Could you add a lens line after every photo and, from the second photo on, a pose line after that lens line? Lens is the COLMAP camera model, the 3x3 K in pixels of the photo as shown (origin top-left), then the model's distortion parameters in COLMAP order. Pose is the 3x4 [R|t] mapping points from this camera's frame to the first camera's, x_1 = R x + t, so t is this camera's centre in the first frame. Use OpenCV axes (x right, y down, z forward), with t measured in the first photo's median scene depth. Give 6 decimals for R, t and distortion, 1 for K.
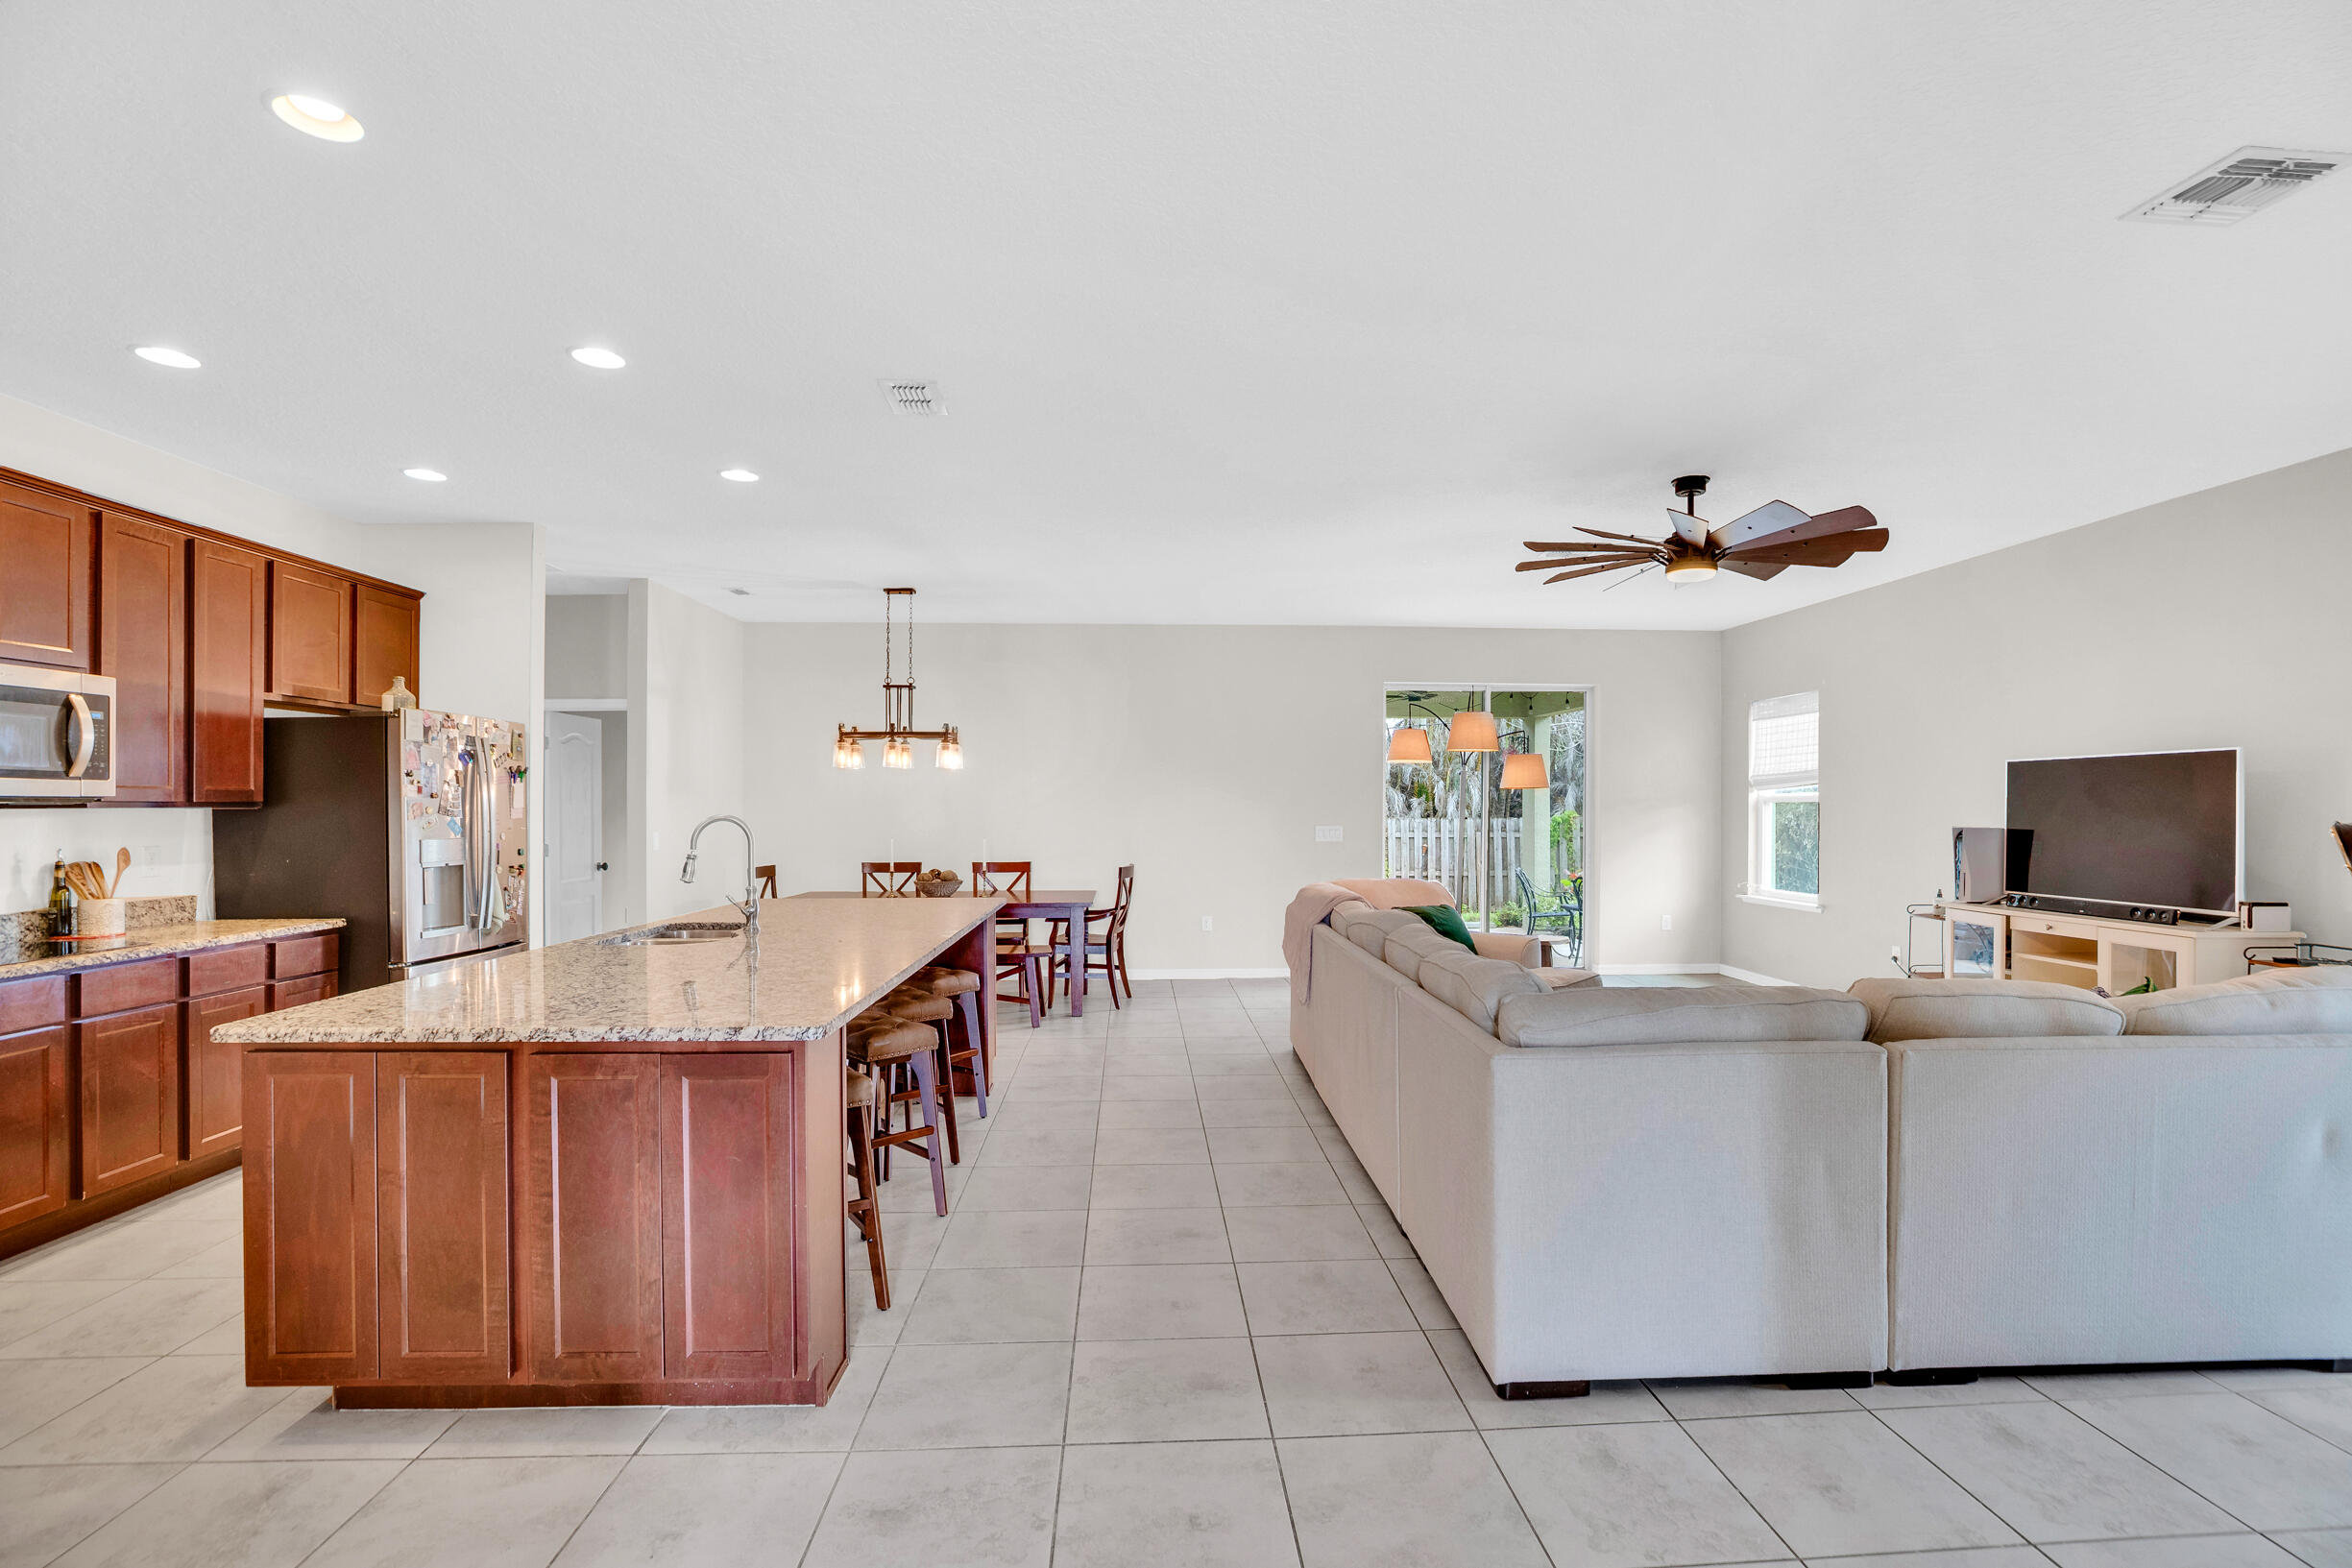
lens RADIAL K [[1081.4, 0, 1196.0], [0, 1081.4, 803.1], [0, 0, 1]] dist [-0.046100, 0.014131]
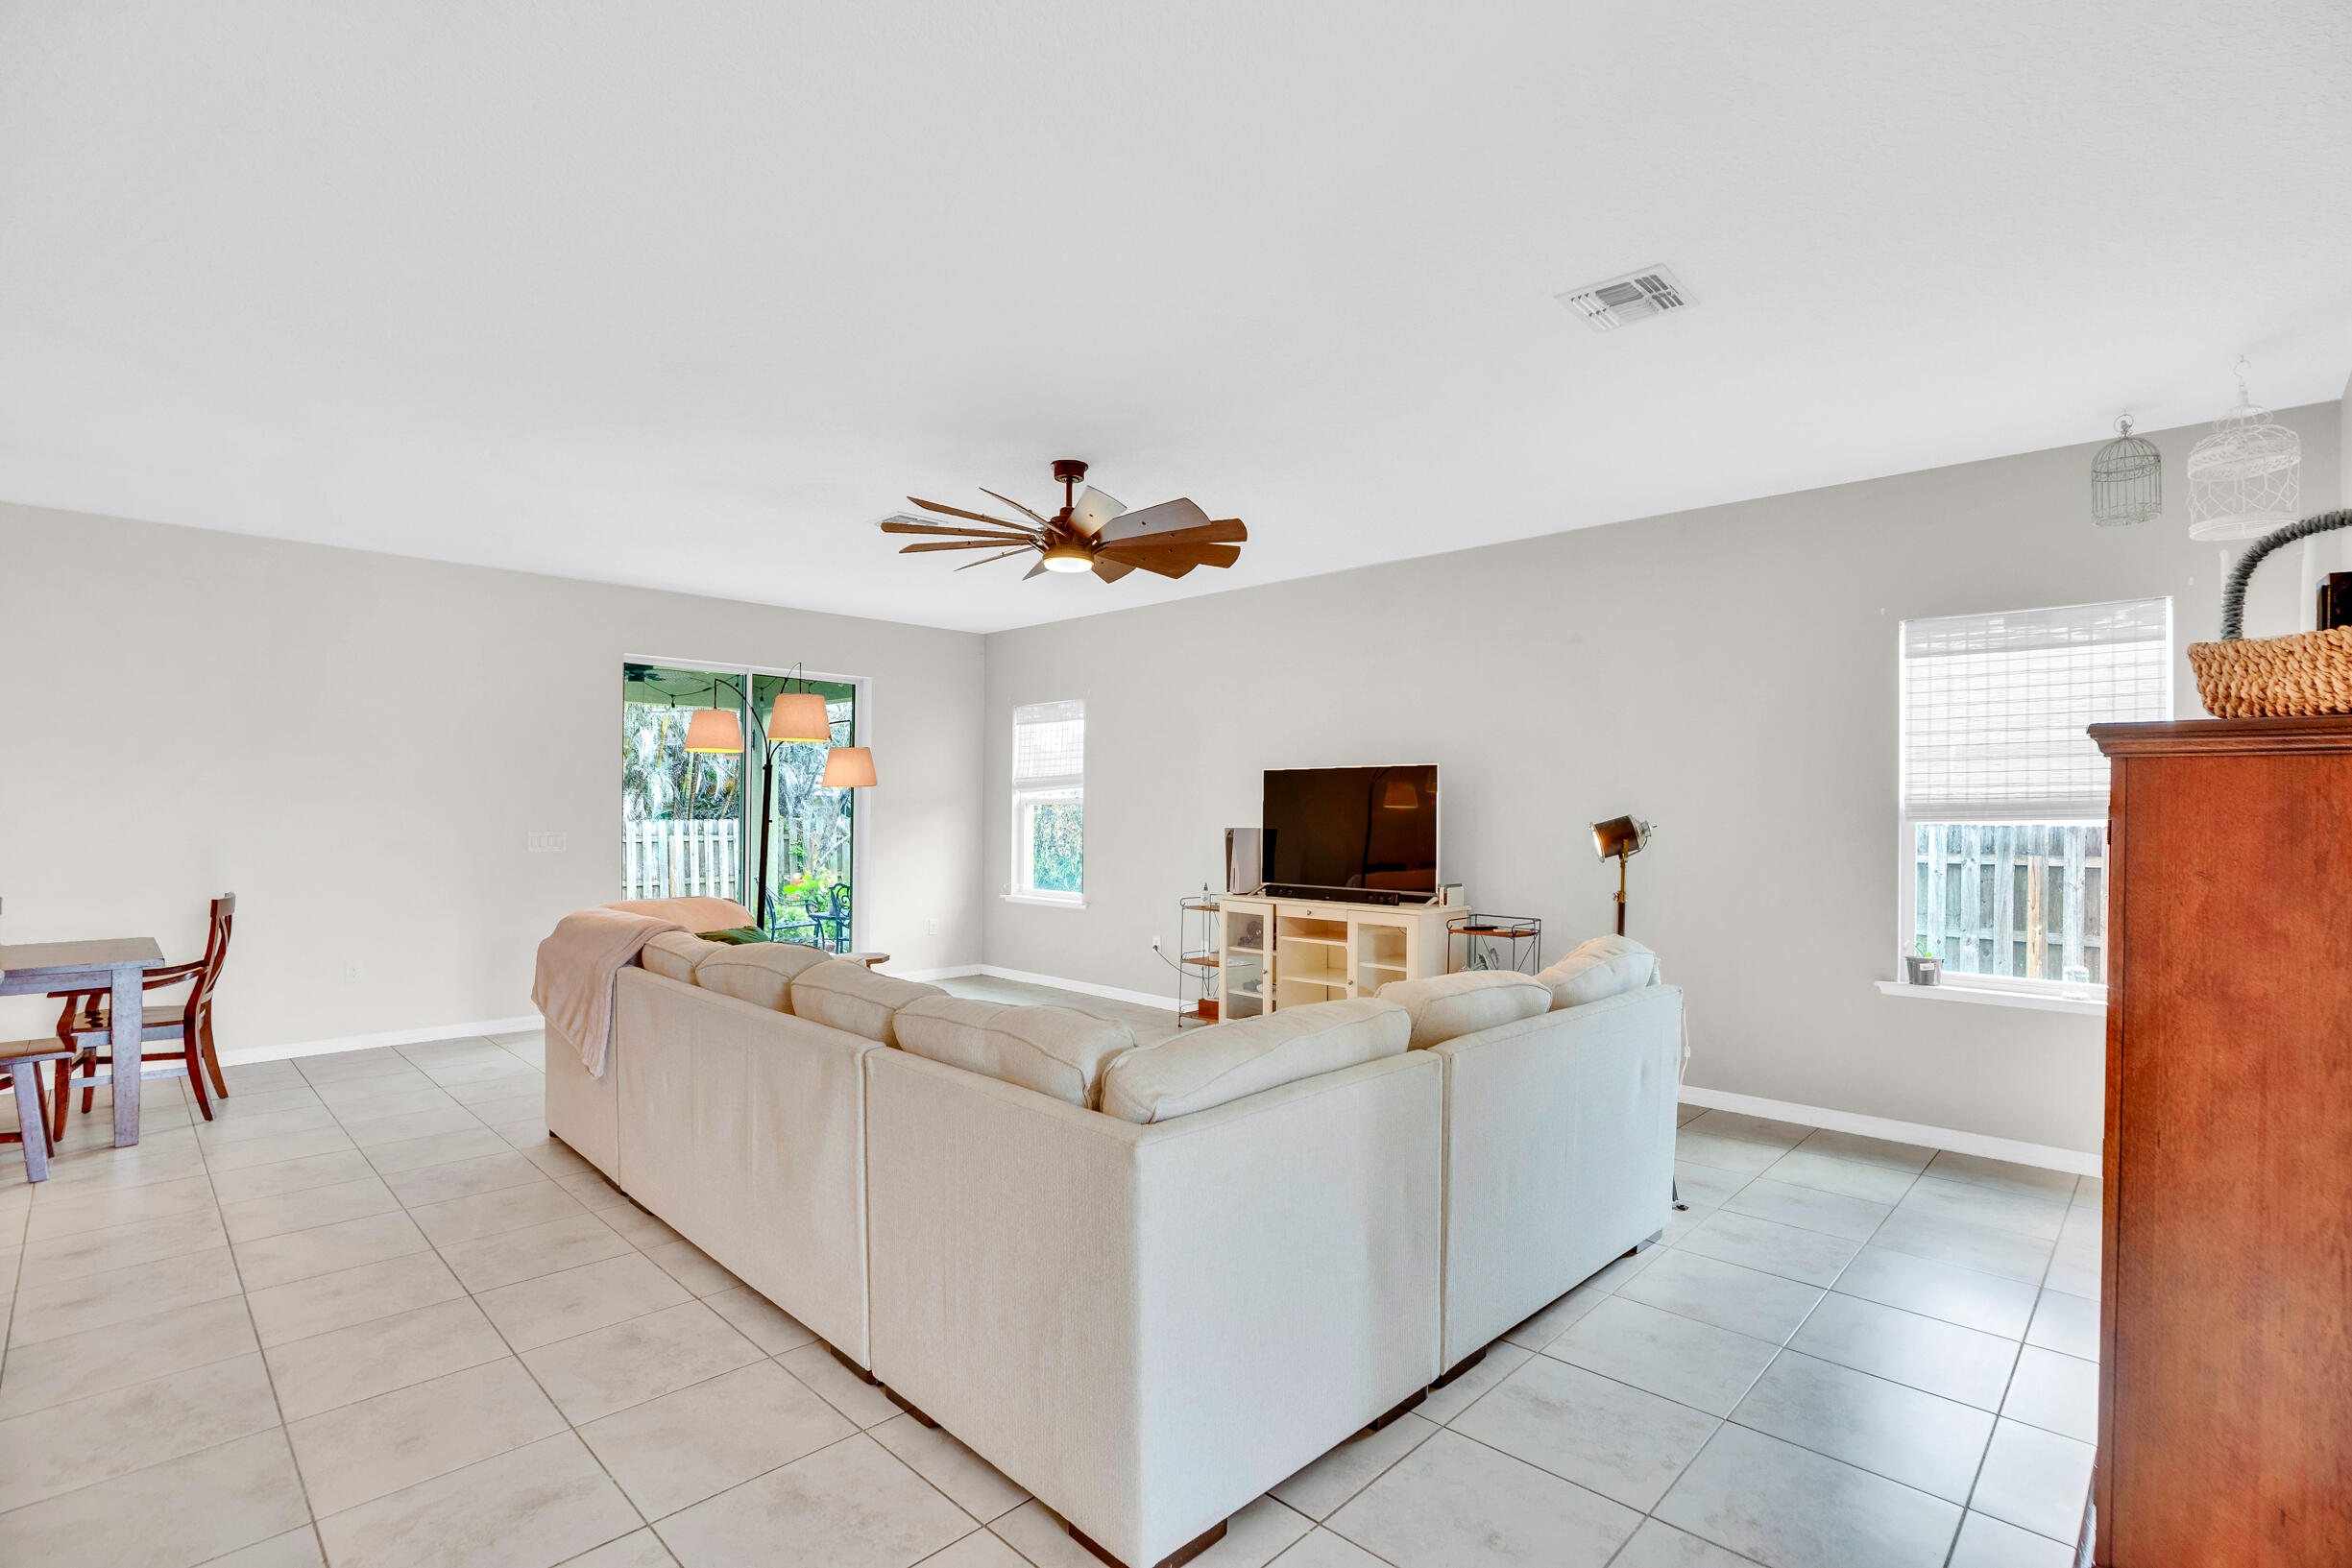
lens RADIAL K [[1081.4, 0, 1196.0], [0, 1081.4, 803.1], [0, 0, 1]] dist [-0.046100, 0.014131]
pose [[0.731532, 0.005928, 0.681781, -0.084168], [-0.005332, 0.999981, -0.002975, 0.000560], [-0.681786, -0.001459, 0.731550, 0.174754]]
